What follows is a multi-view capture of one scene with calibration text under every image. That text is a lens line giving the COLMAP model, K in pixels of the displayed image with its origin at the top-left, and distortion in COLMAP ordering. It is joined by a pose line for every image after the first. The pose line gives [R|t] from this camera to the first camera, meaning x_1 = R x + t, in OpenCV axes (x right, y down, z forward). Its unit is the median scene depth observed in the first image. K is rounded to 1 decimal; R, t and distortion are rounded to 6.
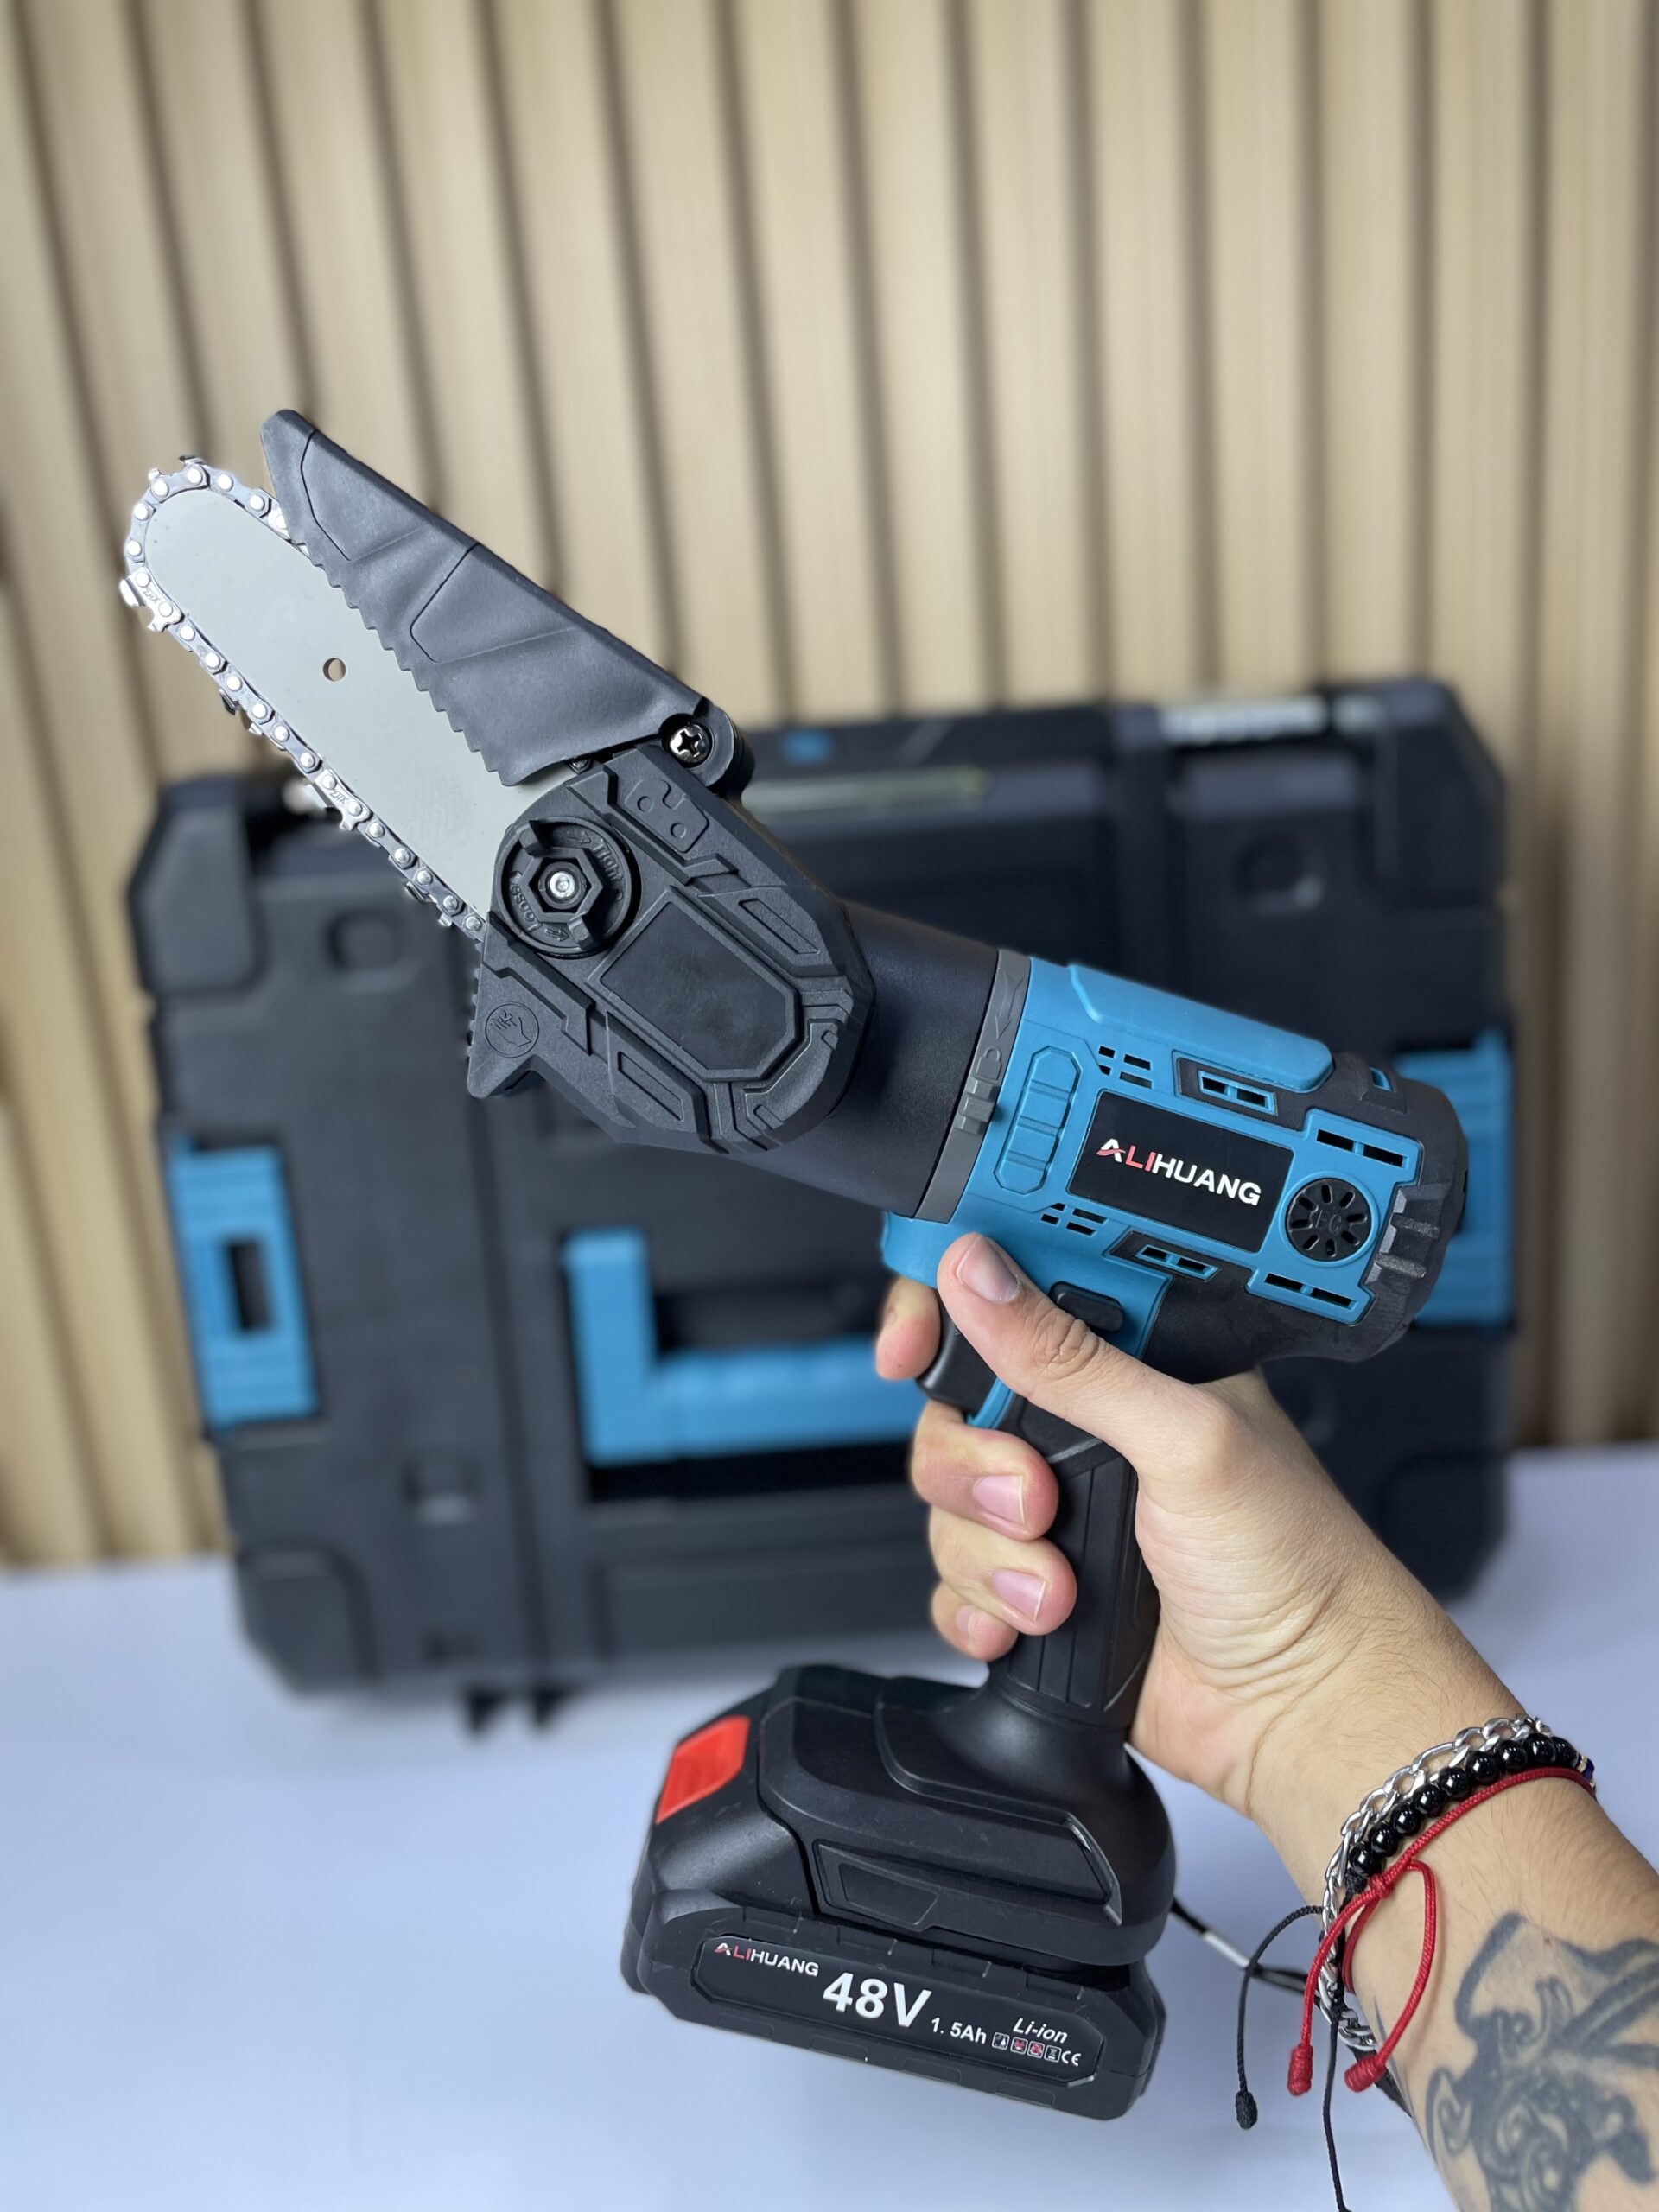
lens RADIAL K [[1674.7, 0, 833.5], [0, 1674.7, 1095.1], [0, 0, 1]] dist [0.105554, -0.153562]
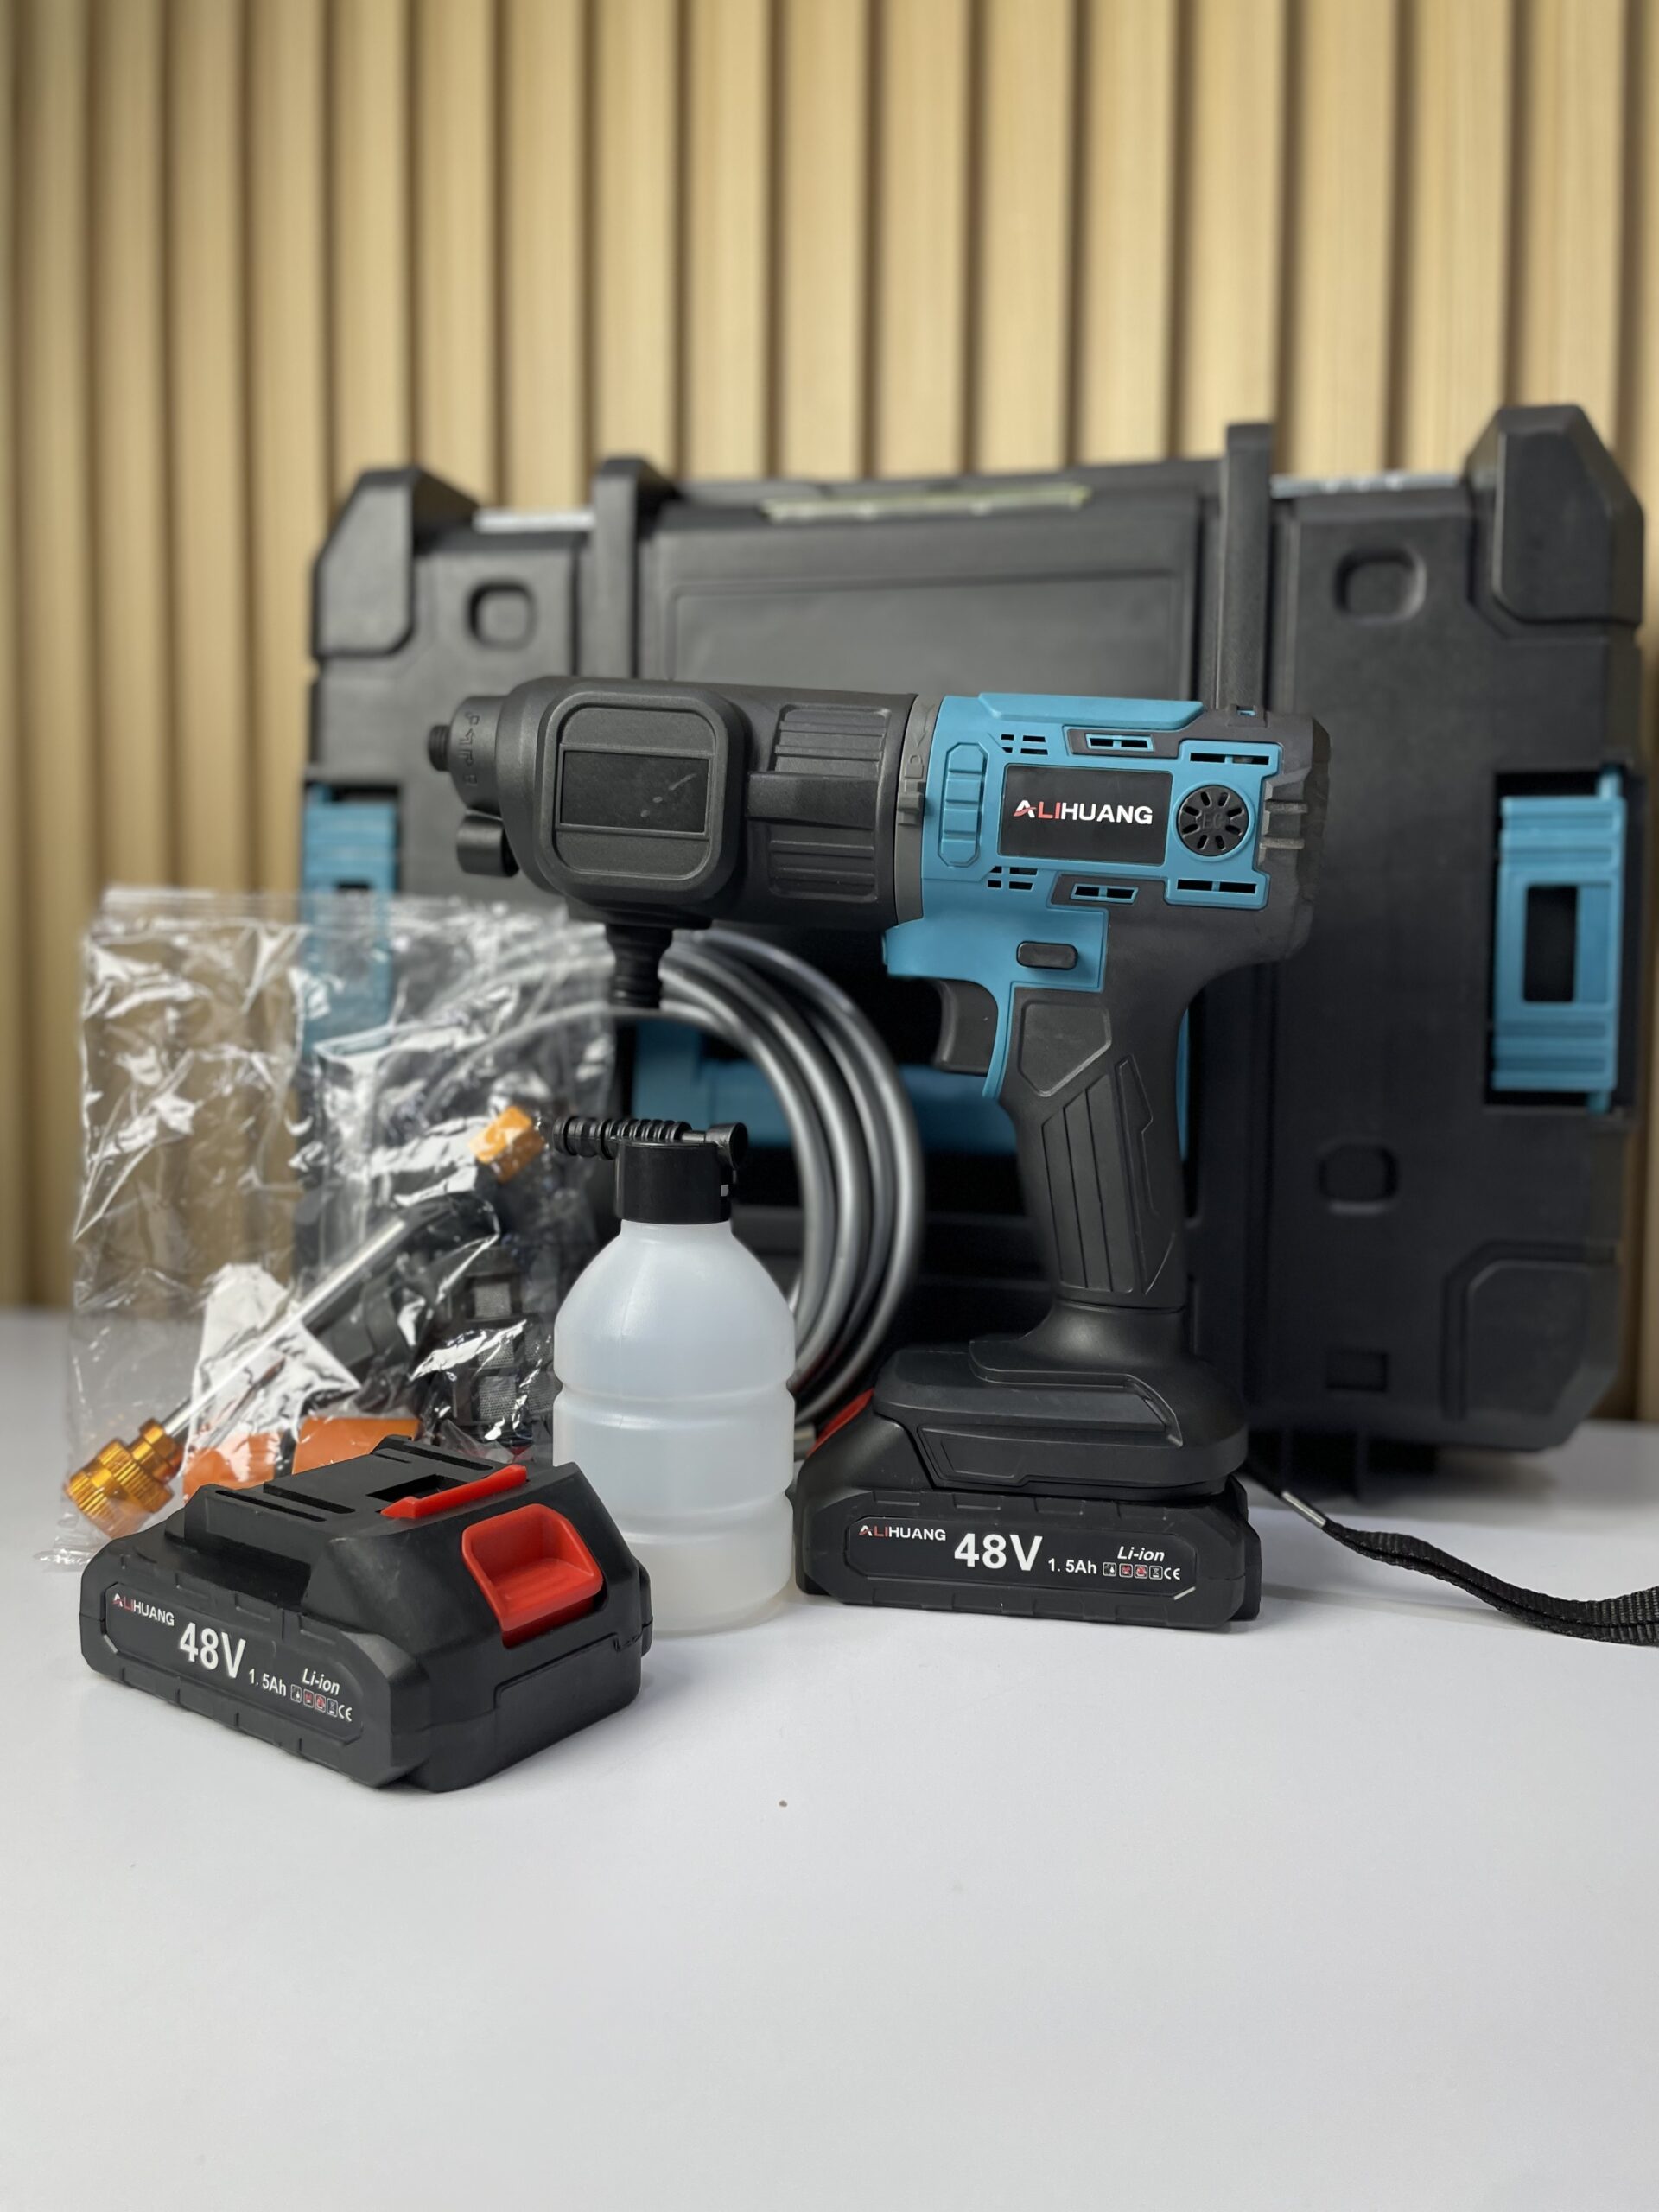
lens RADIAL K [[1674.7, 0, 833.5], [0, 1674.7, 1095.1], [0, 0, 1]] dist [0.105554, -0.153562]
pose [[0.964455, -0.217691, -0.149787, 0.167089], [0.203757, 0.973589, -0.102993, 0.329668], [0.168252, 0.068812, 0.983339, -0.214998]]
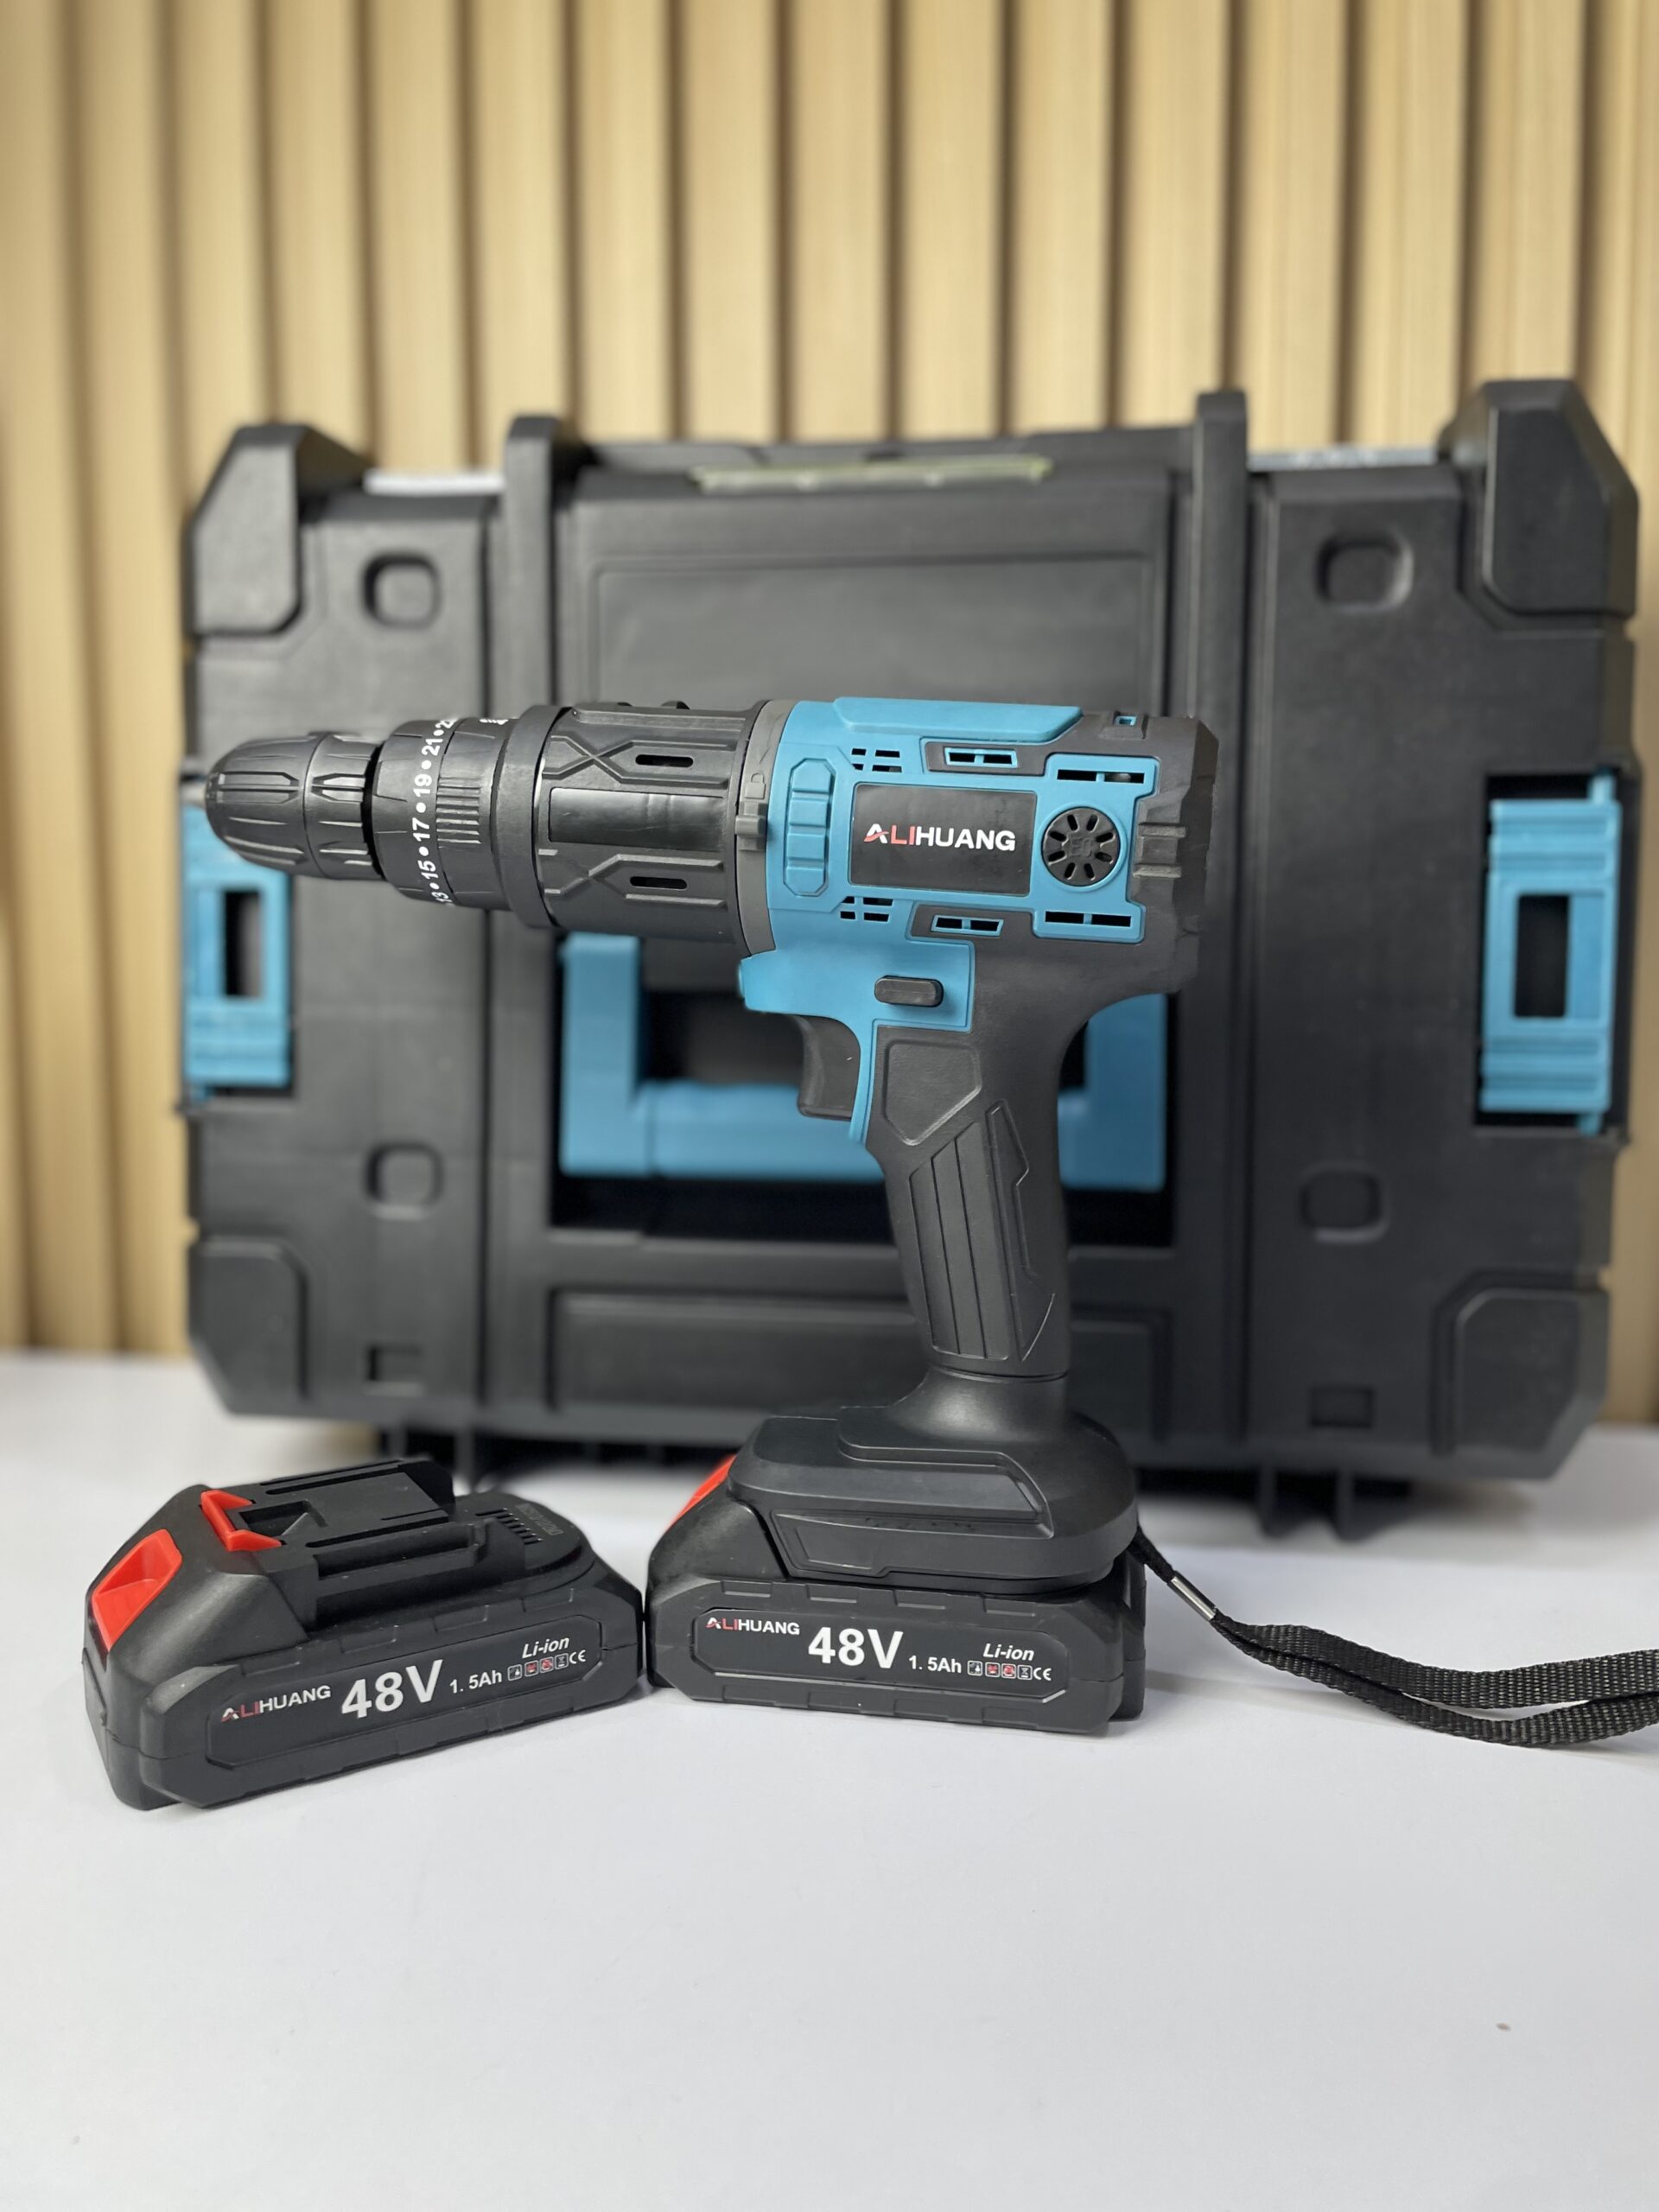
lens RADIAL K [[1674.7, 0, 833.5], [0, 1674.7, 1095.1], [0, 0, 1]] dist [0.105554, -0.153562]
pose [[0.958645, -0.218561, -0.182292, 0.298390], [0.208832, 0.975356, -0.071200, 0.269305], [0.193362, 0.030187, 0.980663, -0.081860]]
